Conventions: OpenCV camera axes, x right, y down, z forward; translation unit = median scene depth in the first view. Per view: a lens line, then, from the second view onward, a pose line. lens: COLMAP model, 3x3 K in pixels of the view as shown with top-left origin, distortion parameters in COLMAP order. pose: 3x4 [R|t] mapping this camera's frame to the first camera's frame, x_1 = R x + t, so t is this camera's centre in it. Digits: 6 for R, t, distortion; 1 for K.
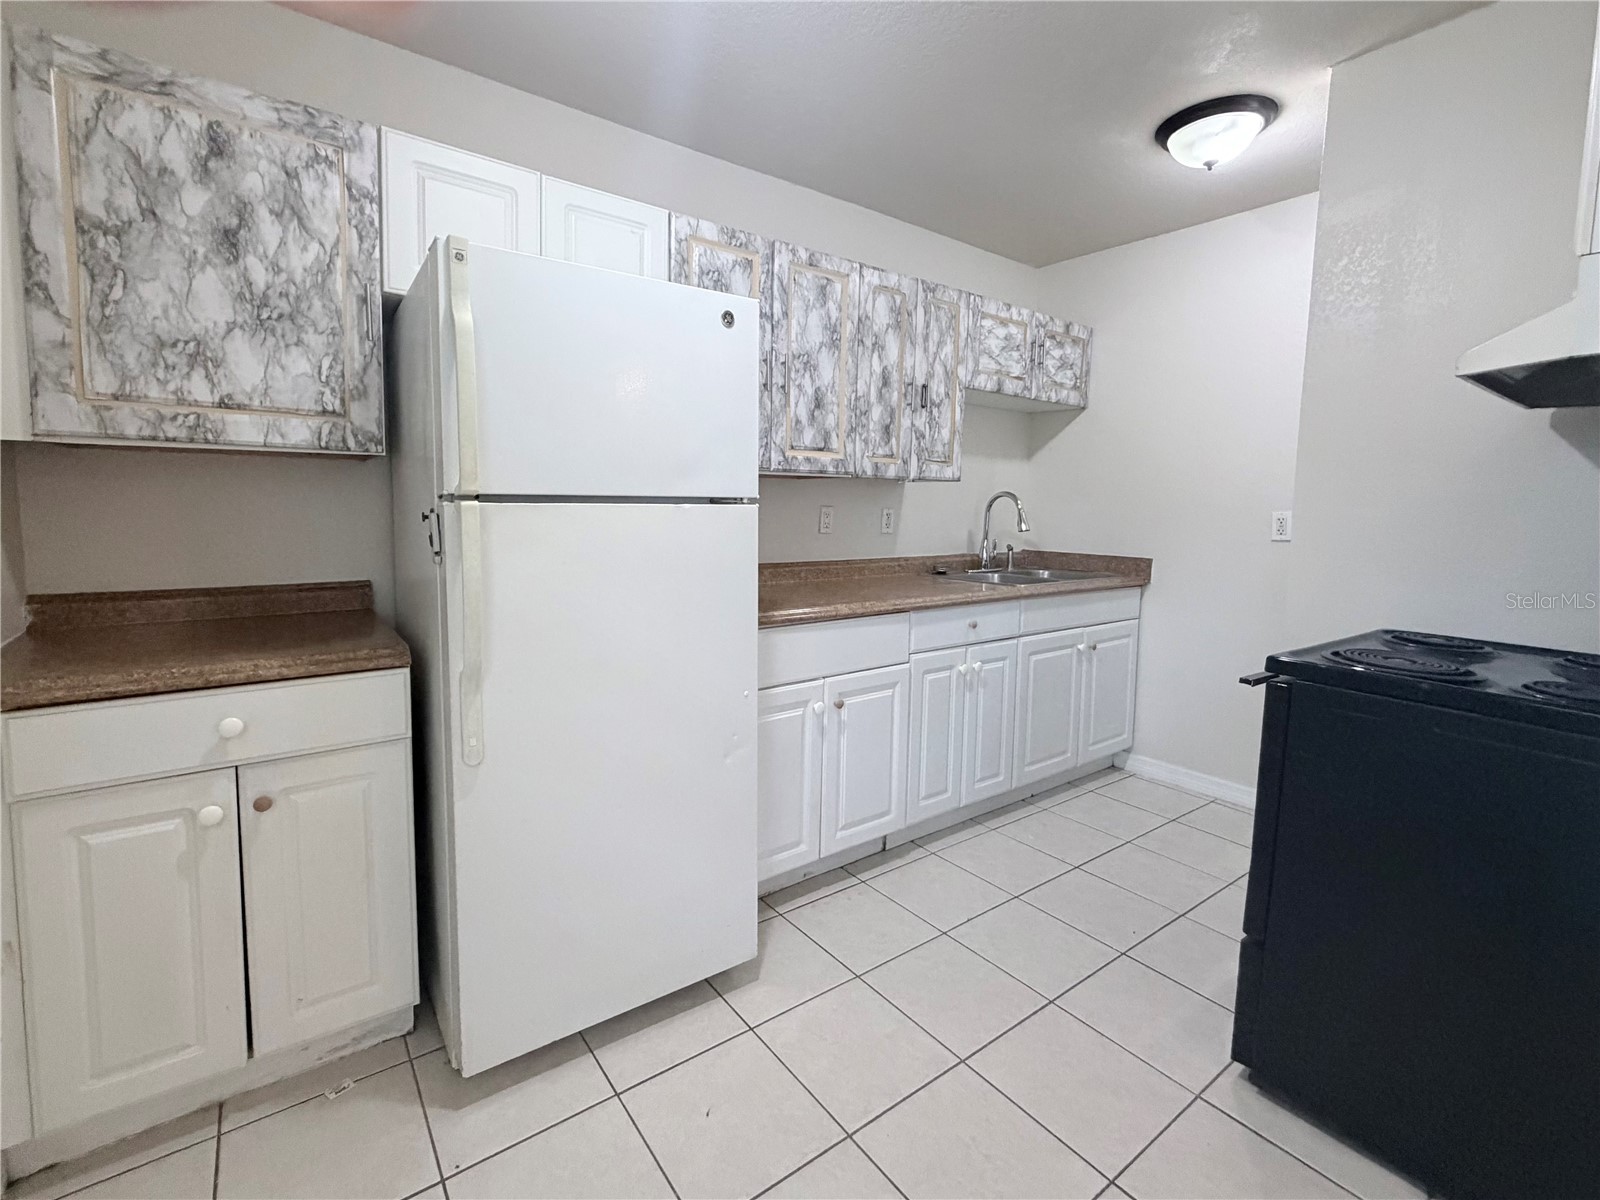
lens RADIAL K [[705.3, 0, 756.4], [0, 705.3, 564.5], [0, 0, 1]] dist [0.000638, -0.001674]
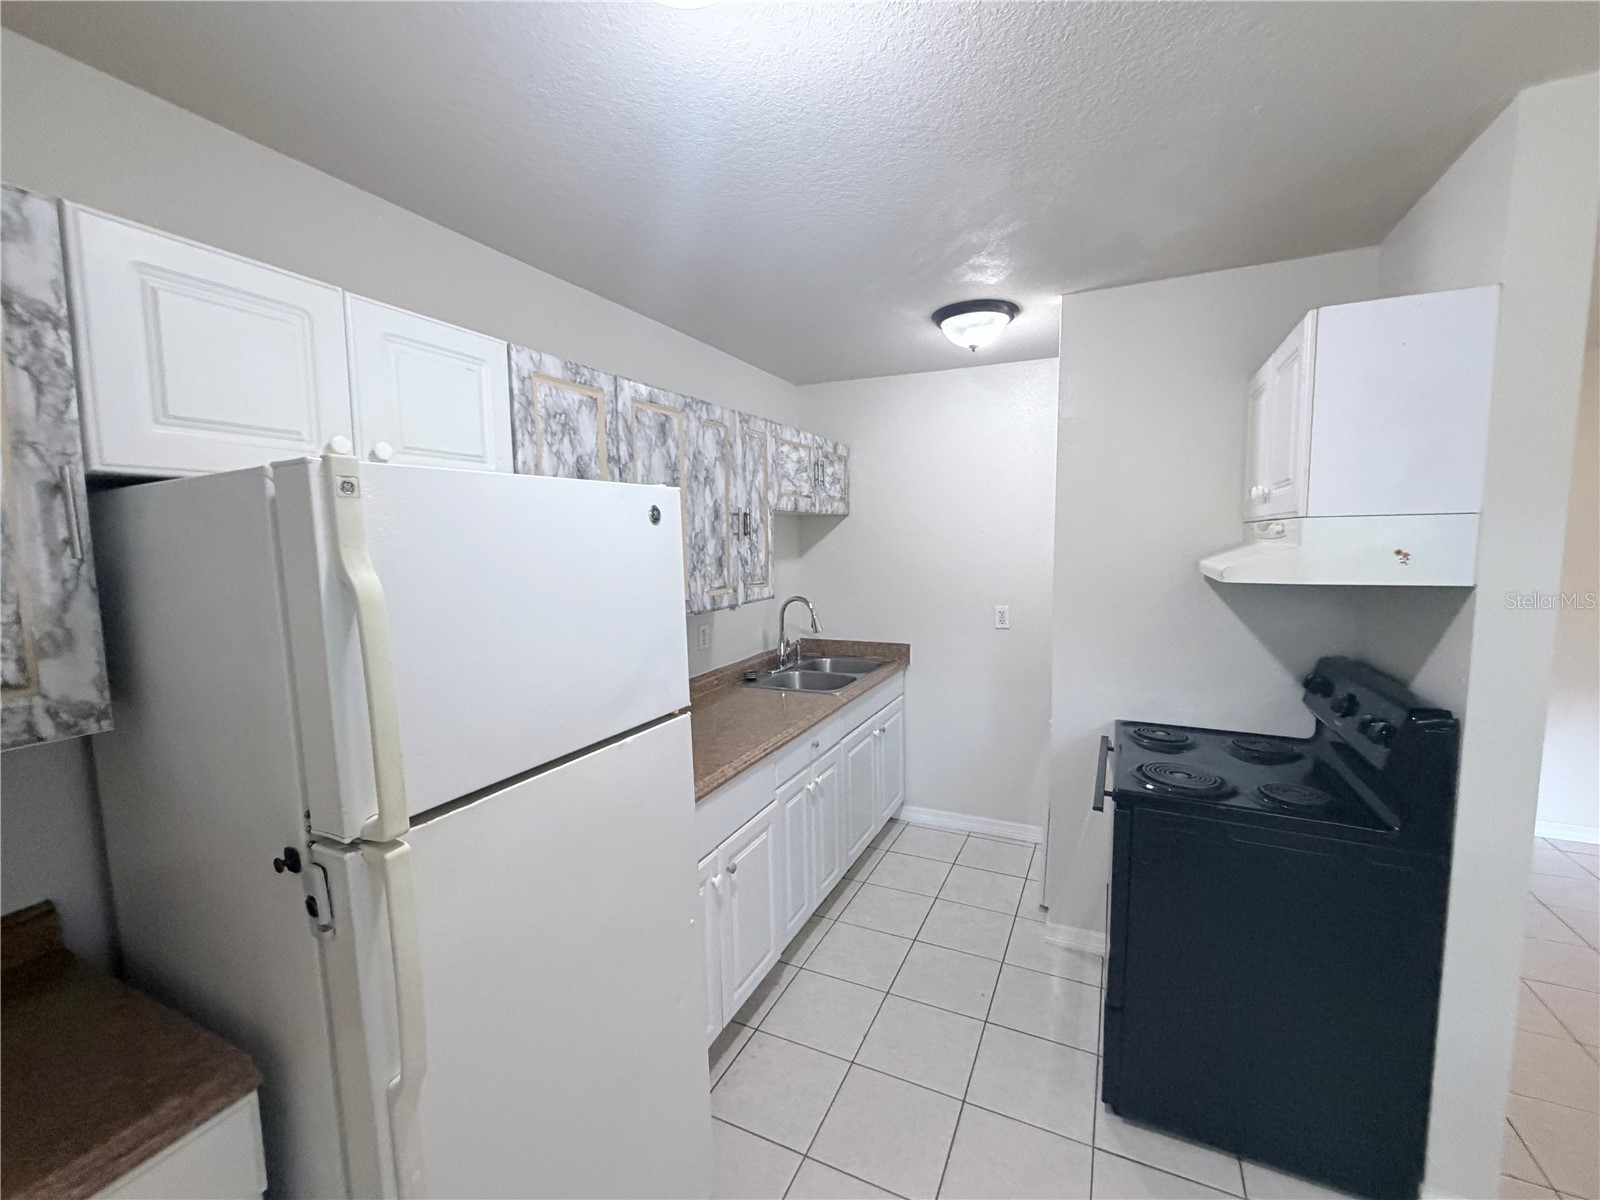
lens RADIAL K [[663.0, 0, 799.4], [0, 663.0, 599.2], [0, 0, 1]] dist [-0.002172, 0.001069]
pose [[0.868797, -0.077082, 0.489132, -0.199381], [0.071151, 0.996992, 0.030737, -0.175601], [-0.490030, 0.008098, 0.871668, 0.139781]]
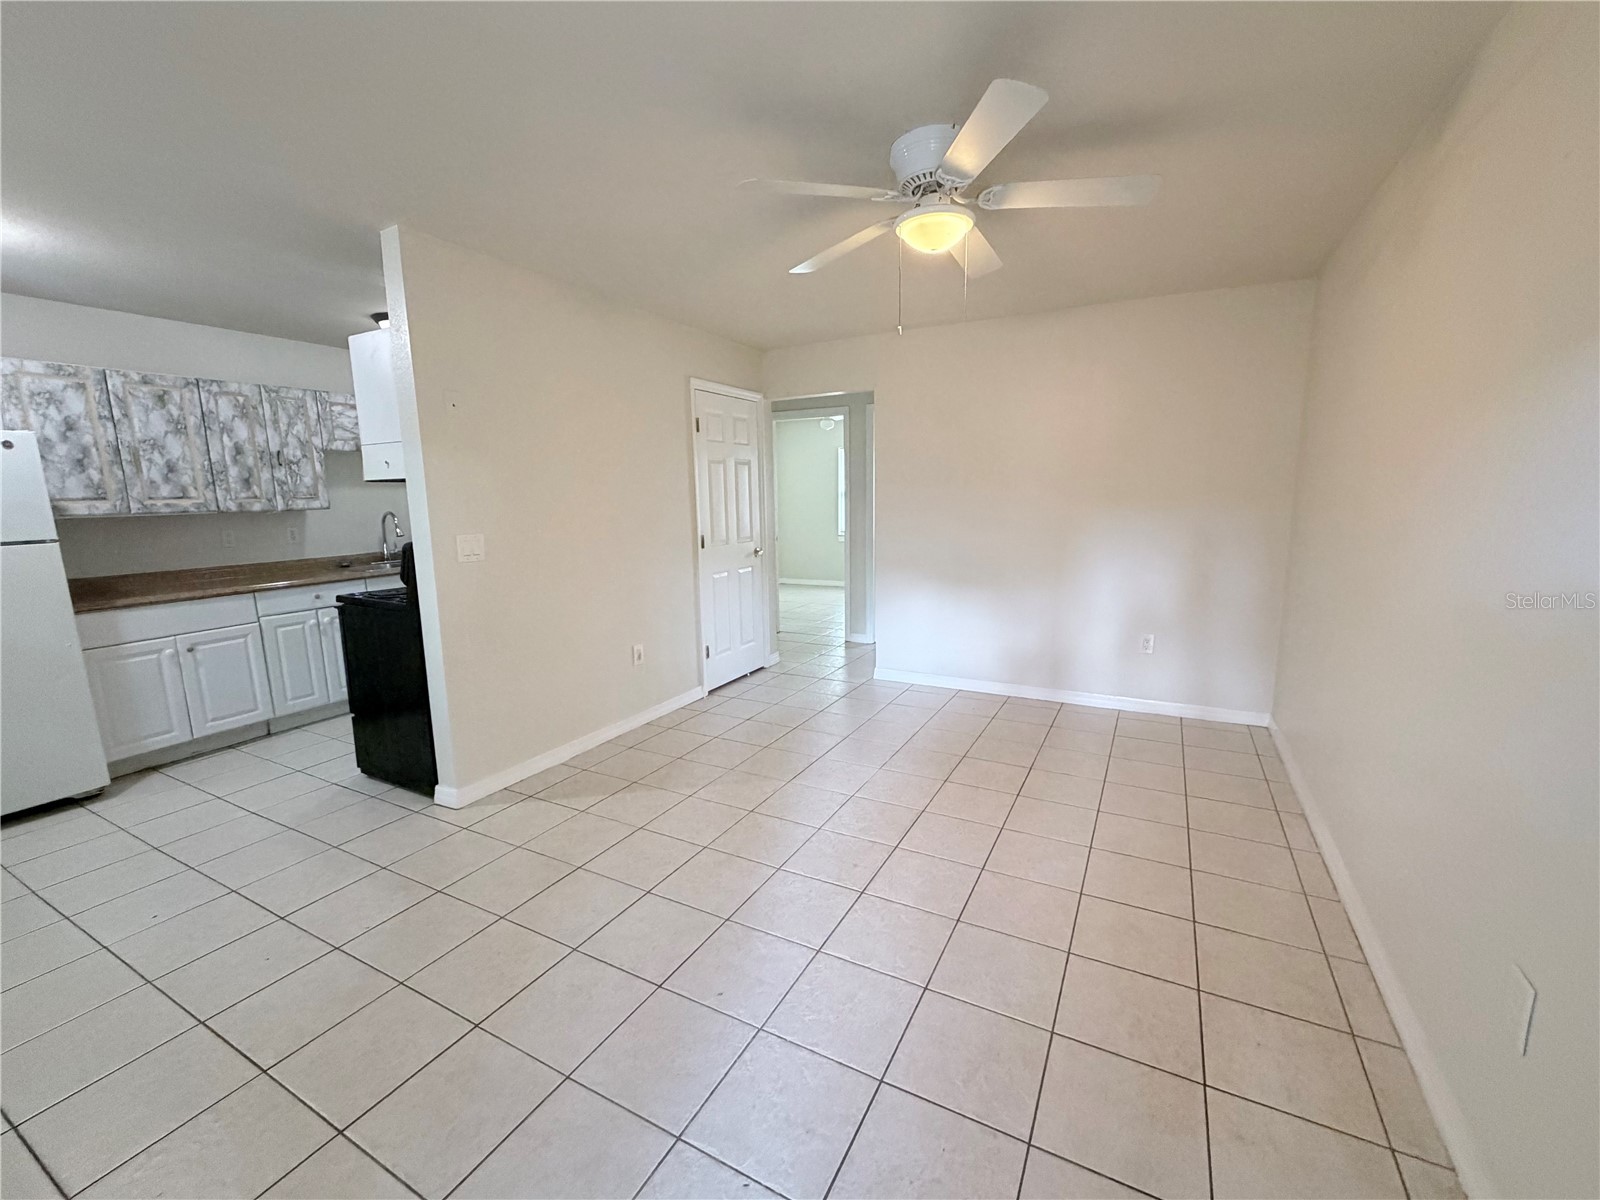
lens RADIAL K [[663.0, 0, 805.4], [0, 663.0, 602.0], [0, 0, 1]] dist [-0.002172, 0.001069]
pose [[0.892904, -0.107083, 0.437327, 0.696953], [0.071342, 0.992685, 0.097404, 0.027784], [-0.444558, -0.055772, 0.894012, -1.023408]]
